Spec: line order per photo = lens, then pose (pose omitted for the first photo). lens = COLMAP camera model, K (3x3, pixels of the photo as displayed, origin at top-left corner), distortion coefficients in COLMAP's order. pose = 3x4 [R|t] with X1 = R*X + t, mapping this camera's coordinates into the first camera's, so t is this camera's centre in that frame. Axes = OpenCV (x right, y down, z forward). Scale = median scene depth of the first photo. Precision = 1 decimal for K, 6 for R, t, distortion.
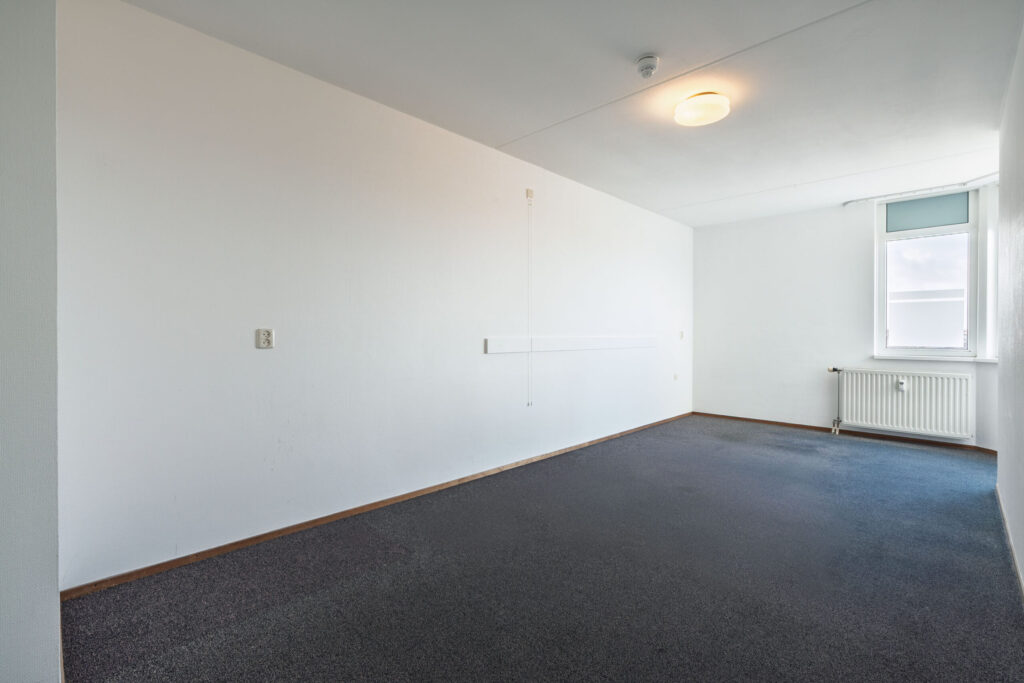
lens RADIAL K [[465.1, 0, 514.4], [0, 465.1, 337.7], [0, 0, 1]] dist [-0.001771, 0.000715]
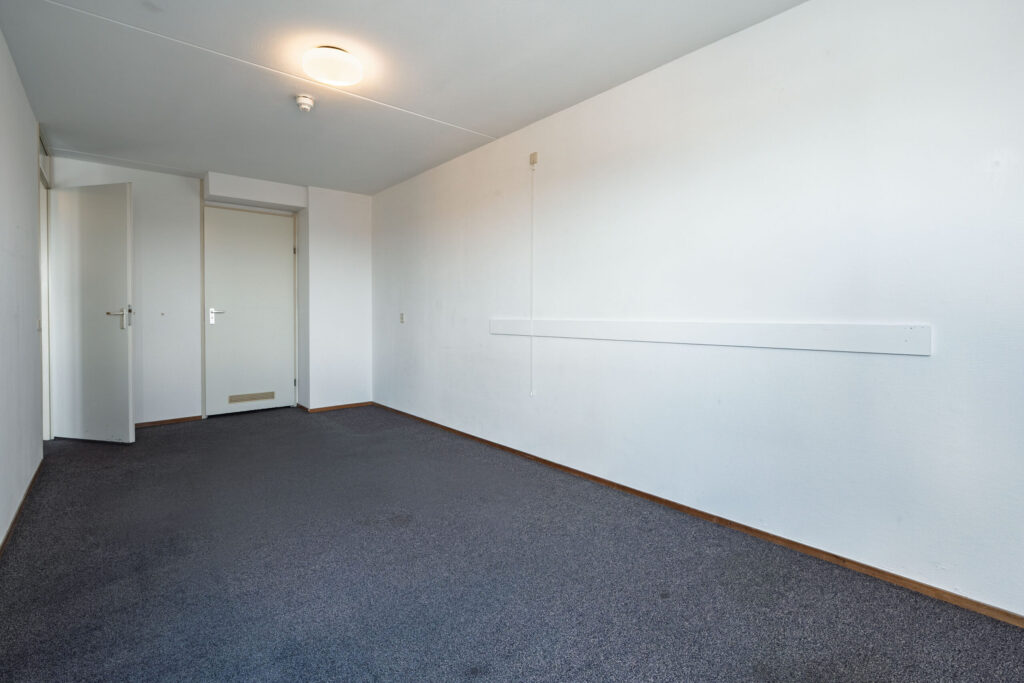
lens RADIAL K [[465.1, 0, 505.1], [0, 465.1, 320.3], [0, 0, 1]] dist [-0.001771, 0.000715]
pose [[-0.112064, 0.010113, -0.993649, 1.510549], [-0.009830, 0.999888, 0.011285, -0.015824], [0.993652, 0.011032, -0.111952, 1.709350]]
